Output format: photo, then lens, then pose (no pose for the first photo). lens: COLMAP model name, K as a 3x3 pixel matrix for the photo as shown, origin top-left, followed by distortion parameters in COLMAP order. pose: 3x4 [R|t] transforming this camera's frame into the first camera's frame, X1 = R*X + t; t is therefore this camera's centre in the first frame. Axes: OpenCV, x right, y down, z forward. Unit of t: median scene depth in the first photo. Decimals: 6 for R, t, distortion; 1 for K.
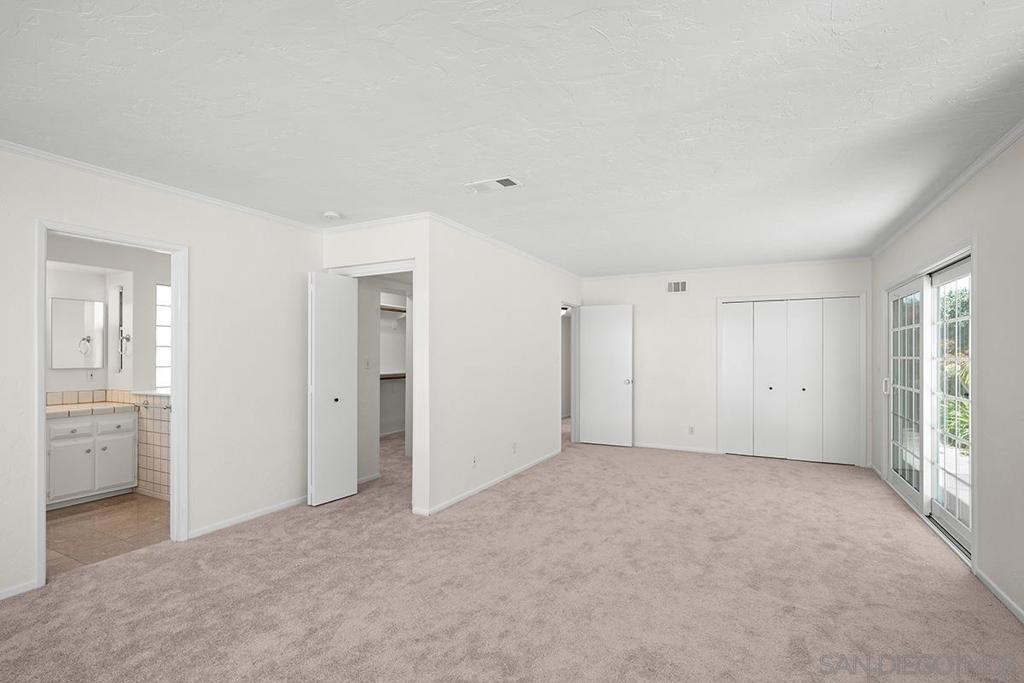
lens RADIAL K [[472.8, 0, 509.6], [0, 472.8, 349.8], [0, 0, 1]] dist [0.014997, -0.000139]
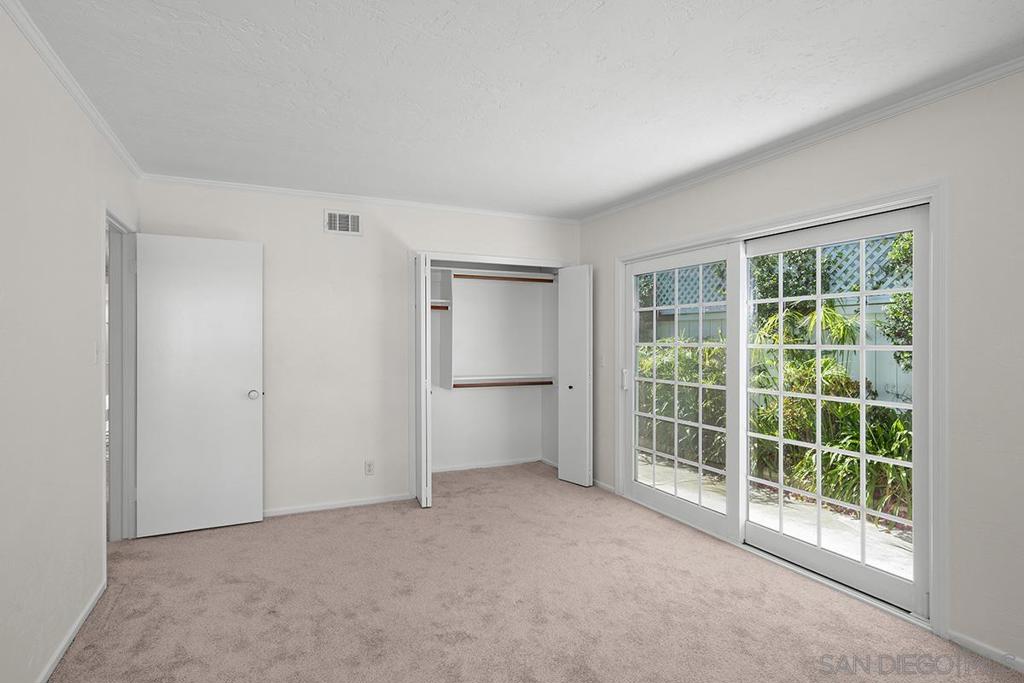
lens RADIAL K [[575.6, 0, 560.9], [0, 575.6, 337.3], [0, 0, 1]] dist [0.007091, -0.000098]
pose [[0.608301, 0.002151, 0.793703, -0.053707], [-0.009489, 0.999945, 0.004562, 0.000670], [-0.793649, -0.010307, 0.608288, 0.484464]]
